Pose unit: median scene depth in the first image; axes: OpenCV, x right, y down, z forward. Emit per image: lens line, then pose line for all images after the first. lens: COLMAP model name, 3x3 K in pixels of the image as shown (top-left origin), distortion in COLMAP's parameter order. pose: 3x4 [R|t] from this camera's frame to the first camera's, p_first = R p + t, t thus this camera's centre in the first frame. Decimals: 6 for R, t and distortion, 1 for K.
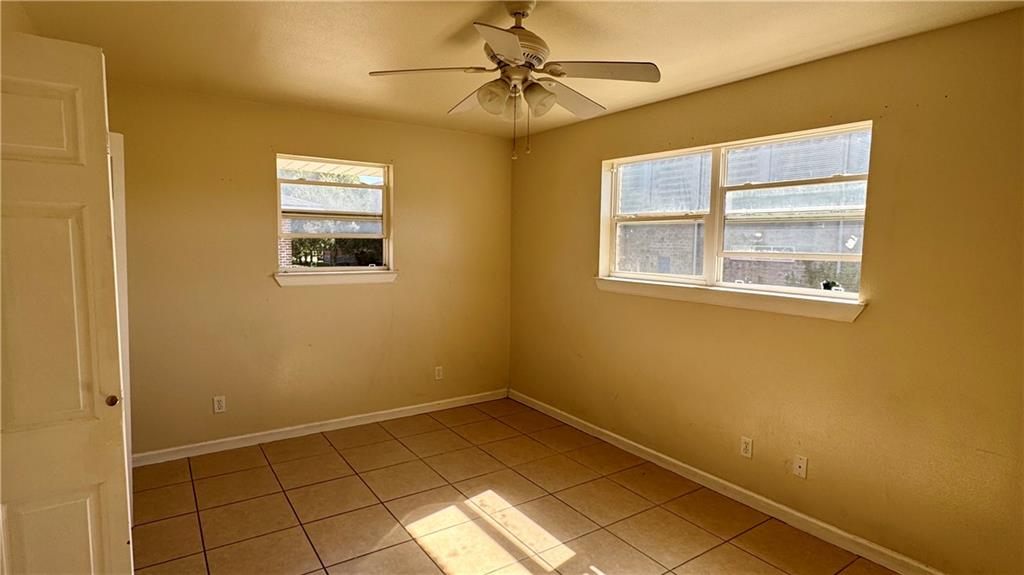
lens RADIAL K [[531.1, 0, 512.0], [0, 531.1, 287.5], [0, 0, 1]] dist [-0.000714, -0.000114]
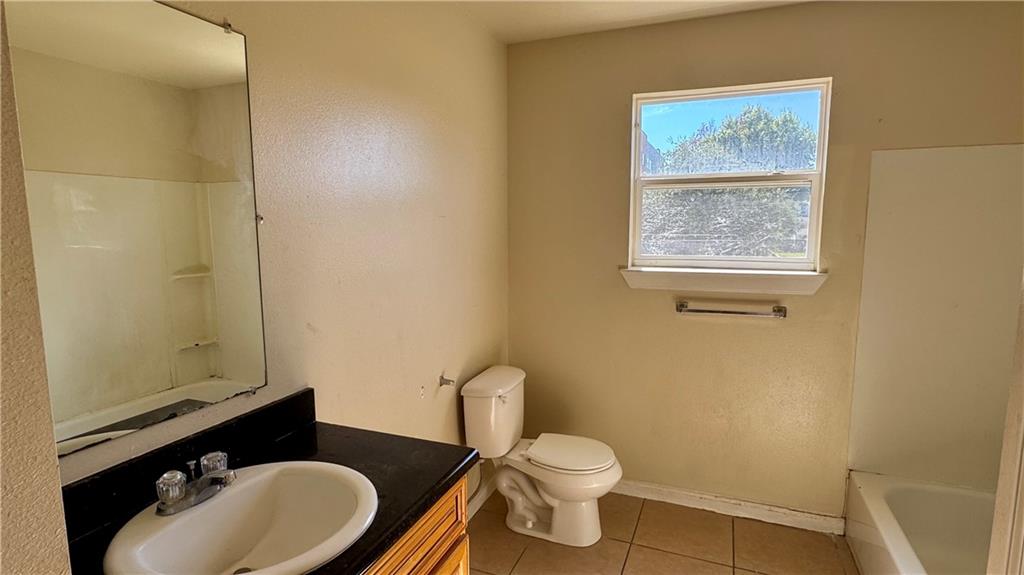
lens RADIAL K [[548.1, 0, 512.0], [0, 548.1, 287.5], [0, 0, 1]] dist [0.000867, 0.000106]
pose [[0.848306, -0.096045, 0.520723, -0.341837], [0.076369, 0.995322, 0.059170, -0.049558], [-0.523970, -0.010427, 0.851673, 0.488109]]
